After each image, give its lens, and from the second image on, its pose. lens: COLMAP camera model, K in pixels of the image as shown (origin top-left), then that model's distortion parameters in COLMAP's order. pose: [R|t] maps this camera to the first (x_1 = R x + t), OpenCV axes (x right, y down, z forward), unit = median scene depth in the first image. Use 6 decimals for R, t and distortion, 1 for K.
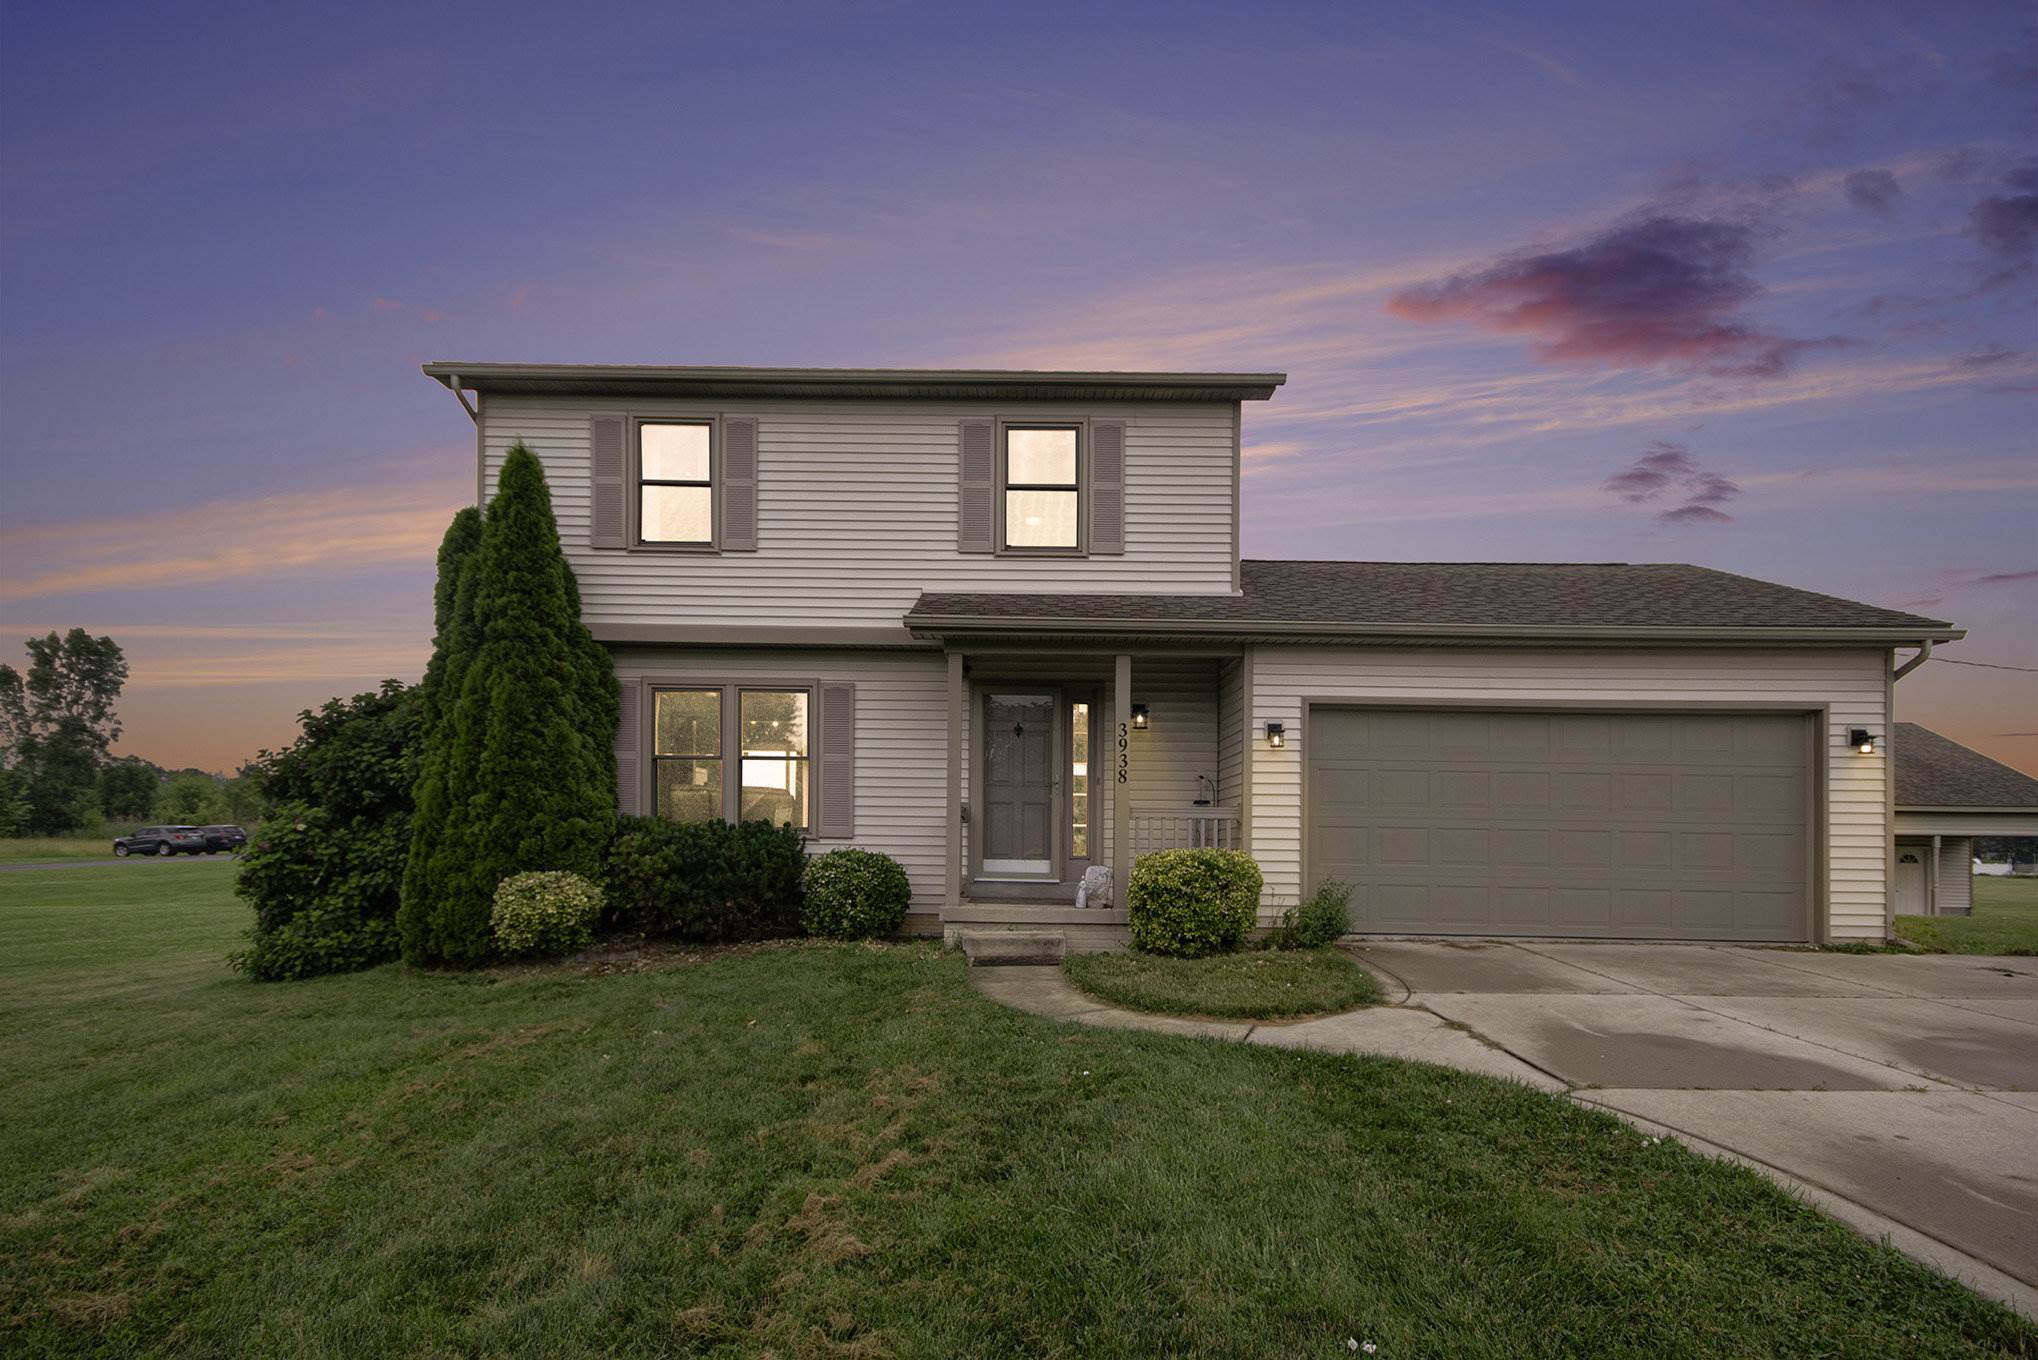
lens RADIAL K [[959.9, 0, 1019.0], [0, 959.9, 680.0], [0, 0, 1]] dist [-0.000099, 0.000482]
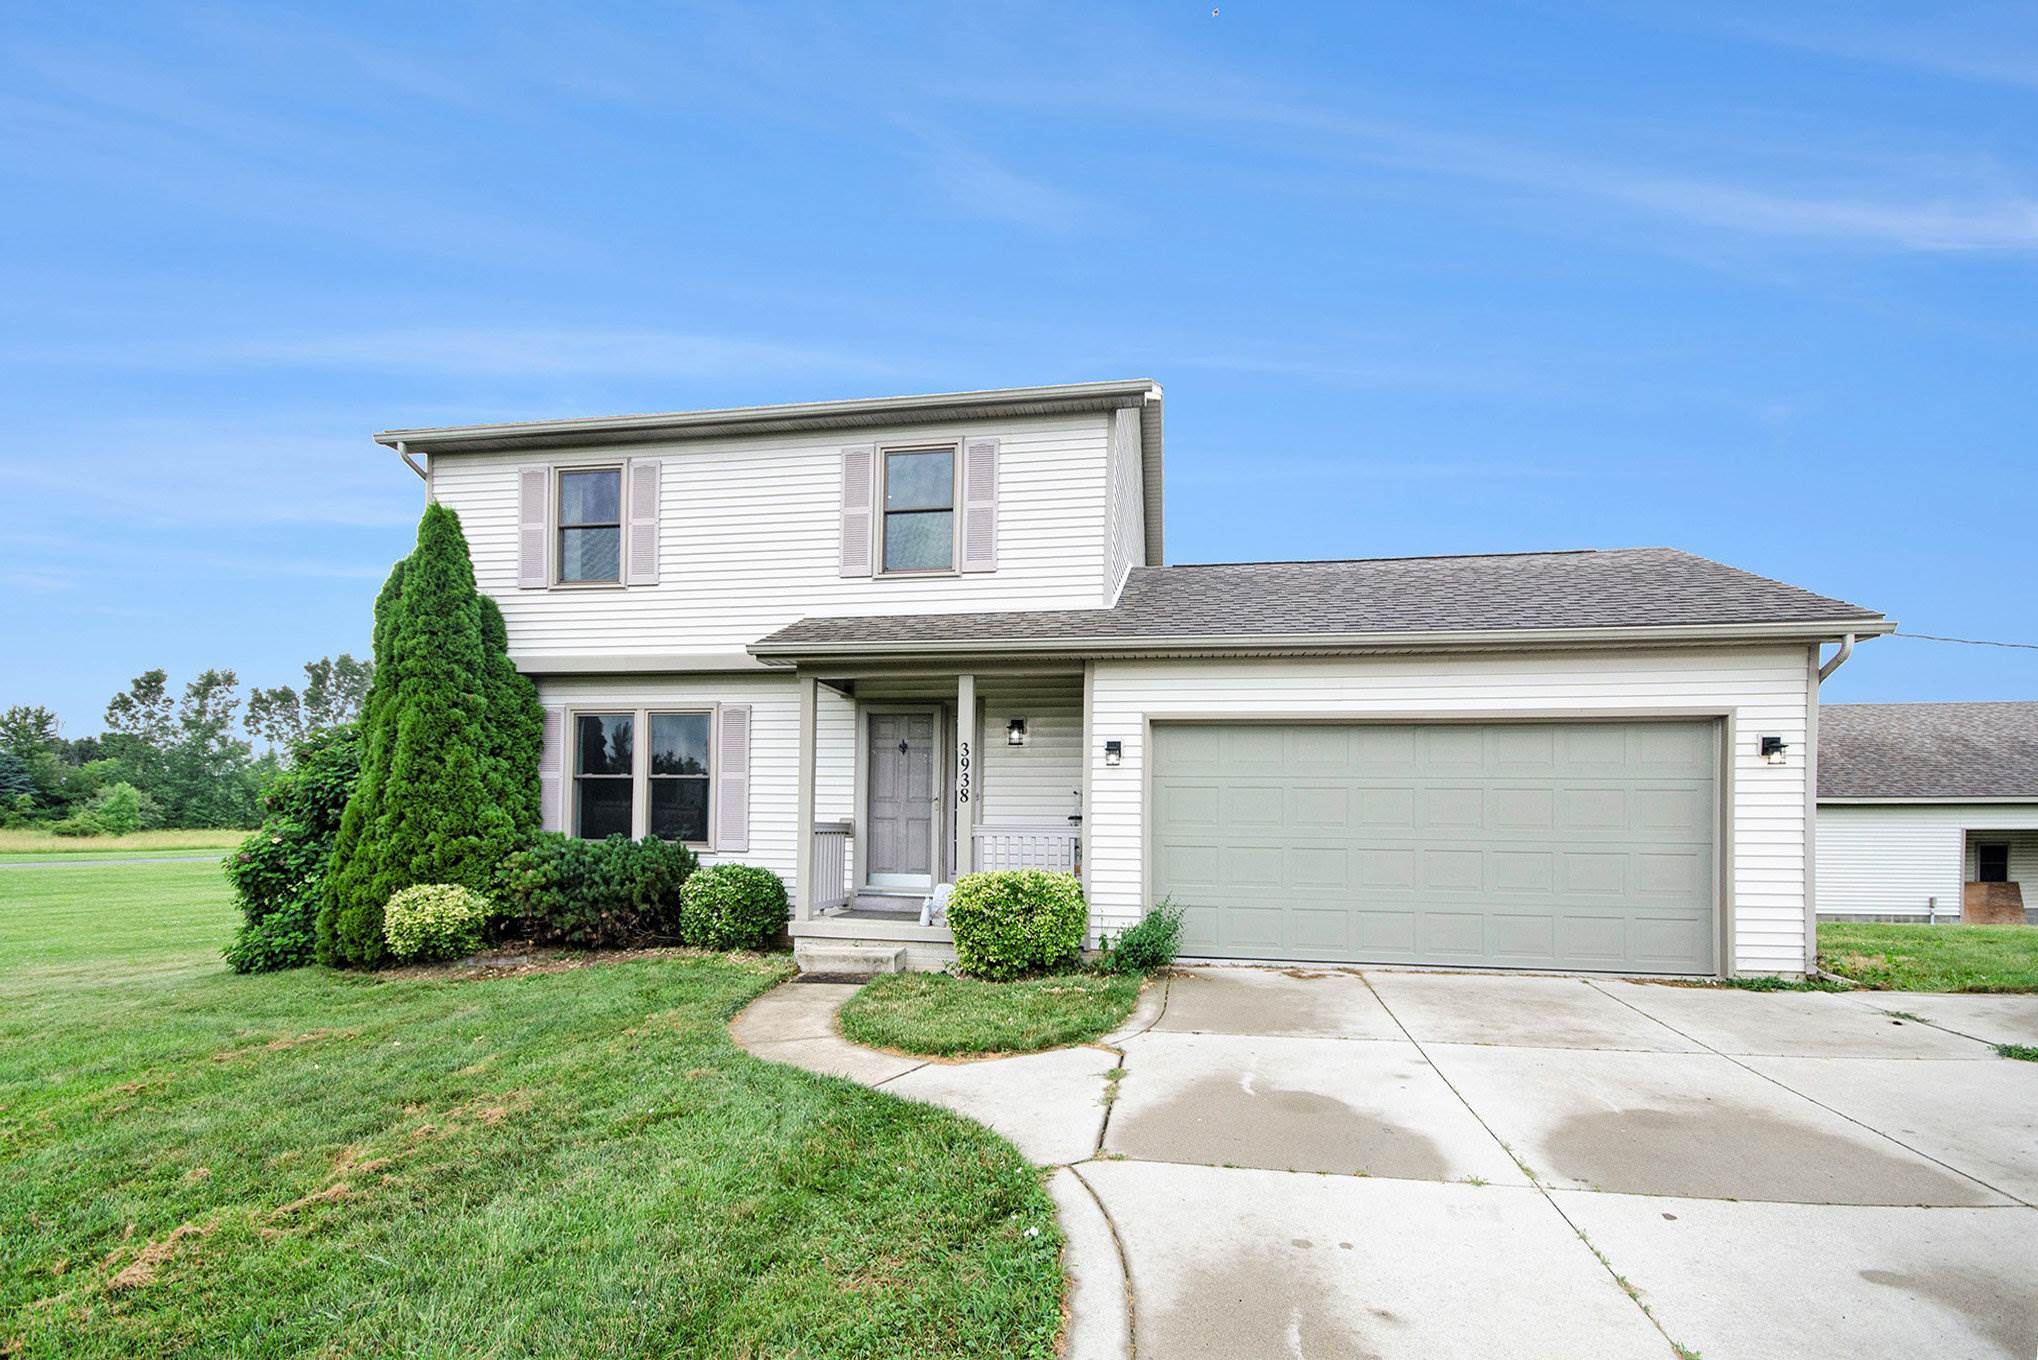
lens RADIAL K [[928.9, 0, 1018.2], [0, 928.9, 670.6], [0, 0, 1]] dist [-0.021712, 0.000289]
pose [[0.985949, -0.026988, -0.164849, 0.337118], [0.026338, 0.999634, -0.006124, -0.023598], [0.164954, 0.001696, 0.986300, 0.051019]]
